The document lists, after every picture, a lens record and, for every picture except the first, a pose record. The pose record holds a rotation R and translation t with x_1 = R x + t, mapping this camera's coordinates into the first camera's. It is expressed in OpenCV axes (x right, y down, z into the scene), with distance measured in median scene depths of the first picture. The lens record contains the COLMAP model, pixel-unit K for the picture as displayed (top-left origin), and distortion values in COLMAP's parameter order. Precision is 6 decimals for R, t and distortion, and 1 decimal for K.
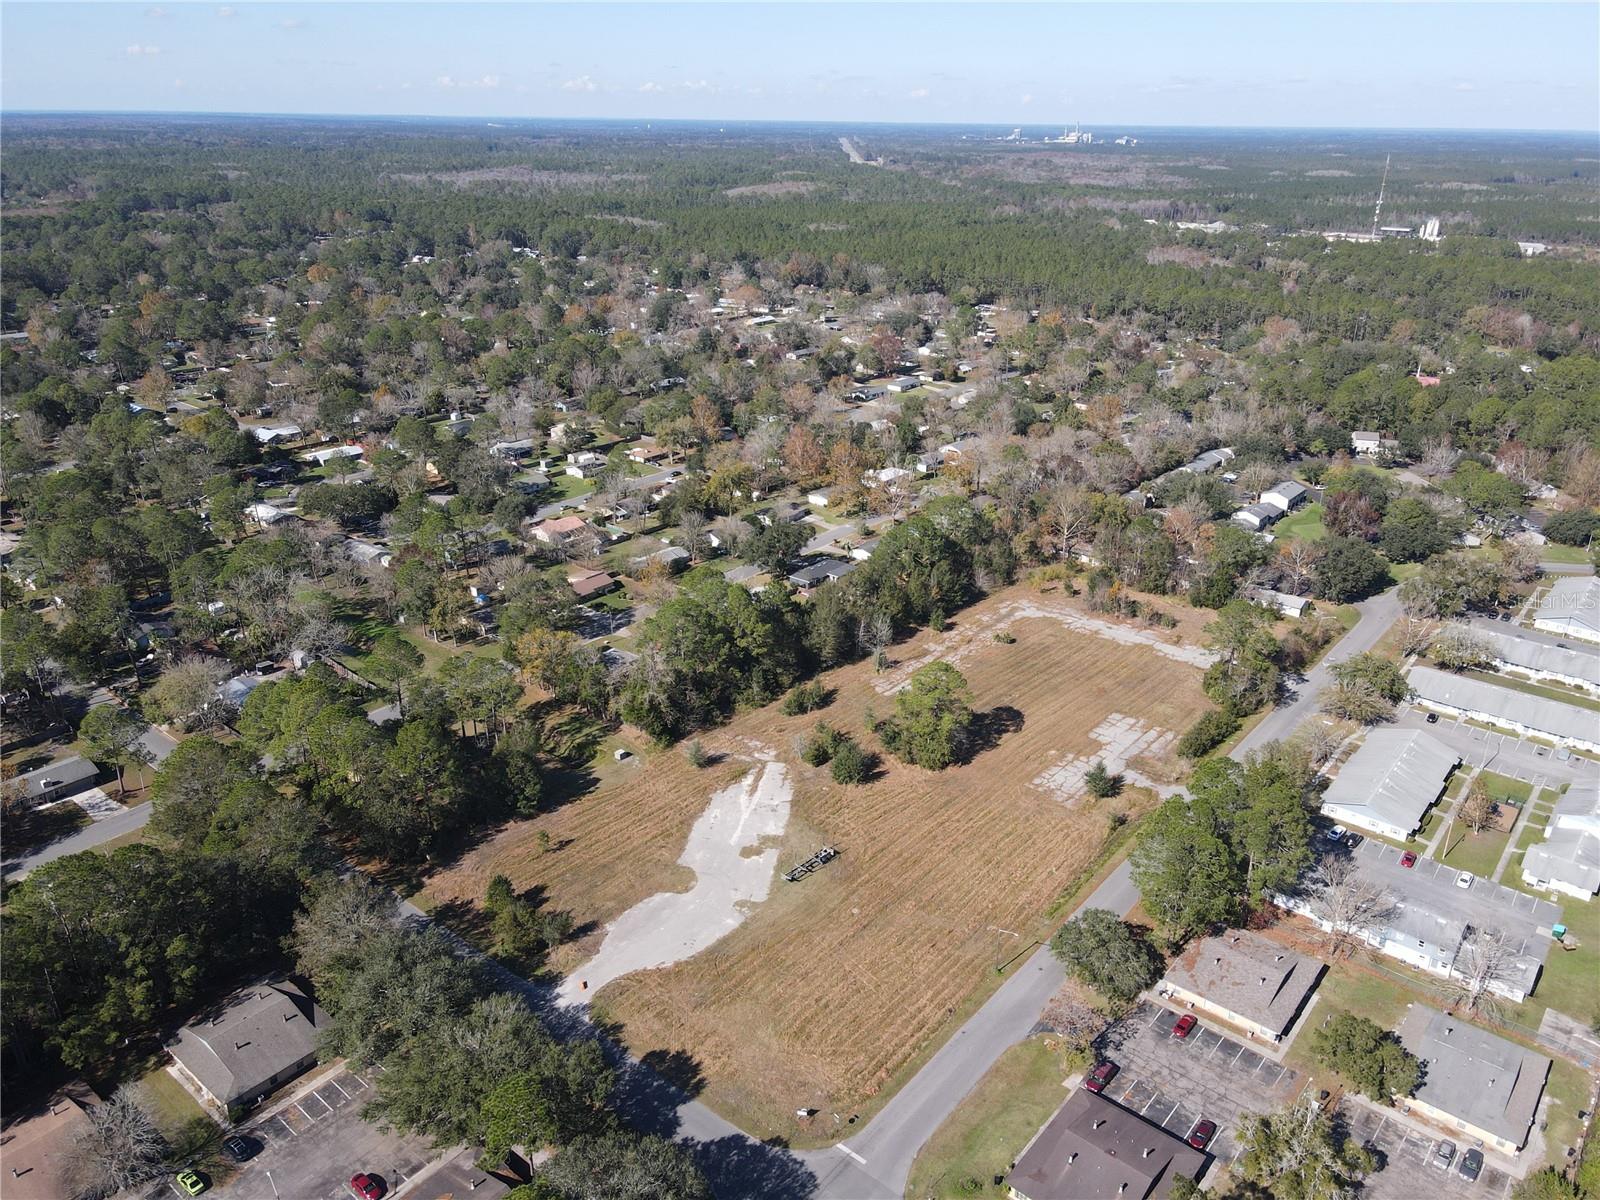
lens RADIAL K [[1173.3, 0, 806.1], [0, 1173.3, 600.6], [0, 0, 1]] dist [0.002247, 0.026268]
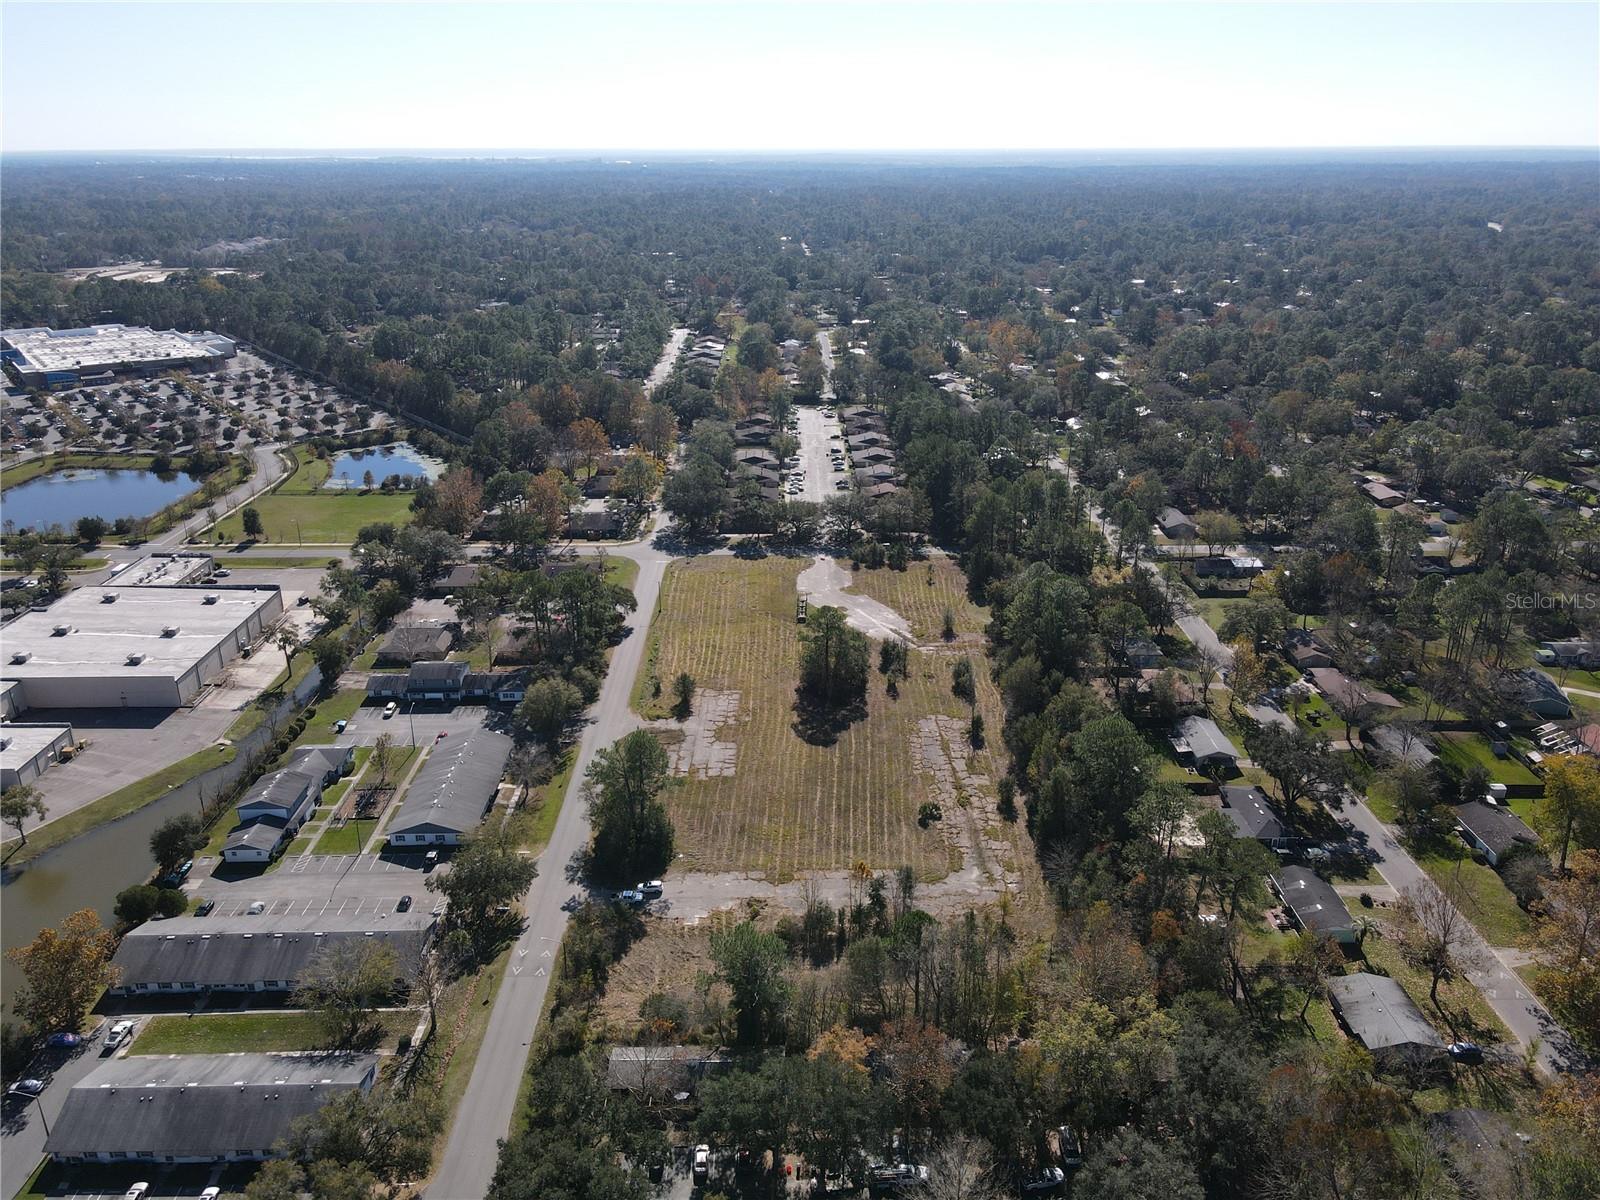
lens RADIAL K [[1173.3, 0, 806.1], [0, 1173.3, 600.6], [0, 0, 1]] dist [0.002247, 0.026268]
pose [[-0.762777, 0.226153, -0.605827, 0.763096], [-0.255040, 0.755703, 0.603214, -0.593638], [0.594244, 0.614628, -0.518755, 1.452752]]
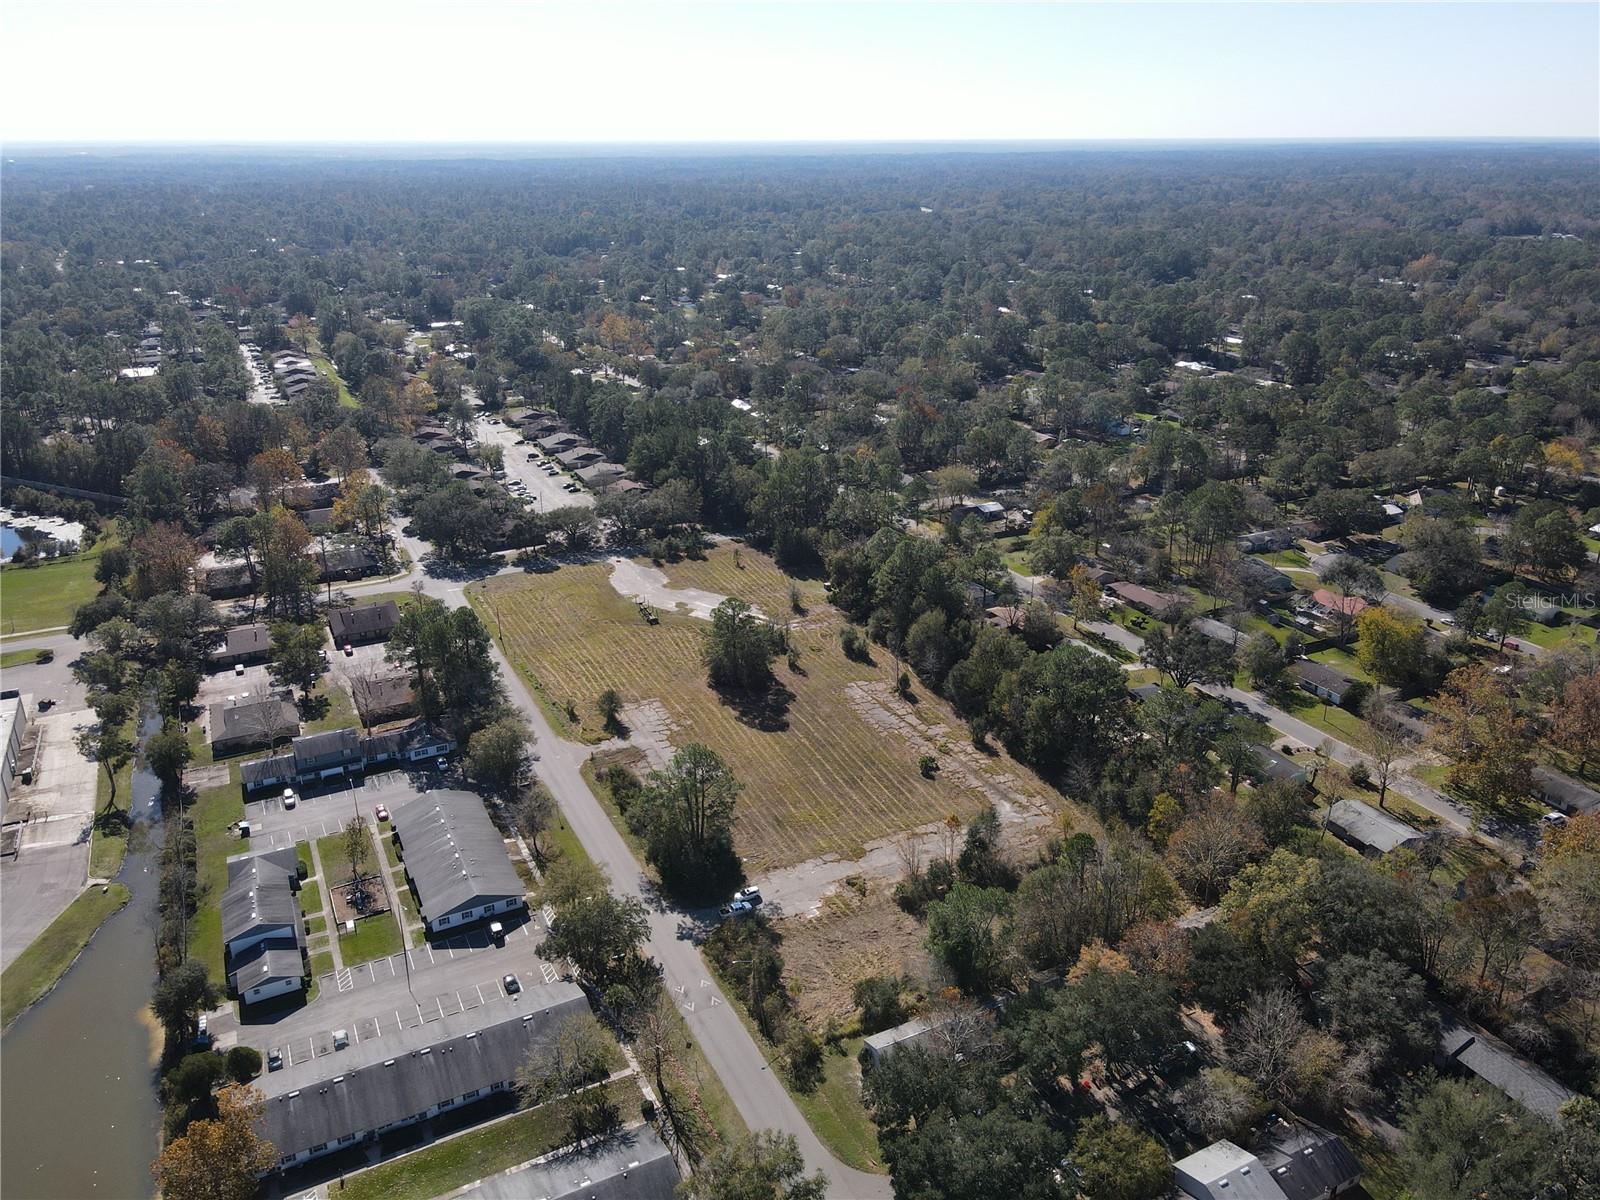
lens RADIAL K [[1175.6, 0, 806.6], [0, 1175.6, 598.8], [0, 0, 1]] dist [-0.010202, 0.051001]
pose [[-0.401500, 0.327745, -0.855208, 0.995707], [-0.354463, 0.805398, 0.475068, -0.484683], [0.844484, 0.493880, -0.207194, 1.194127]]
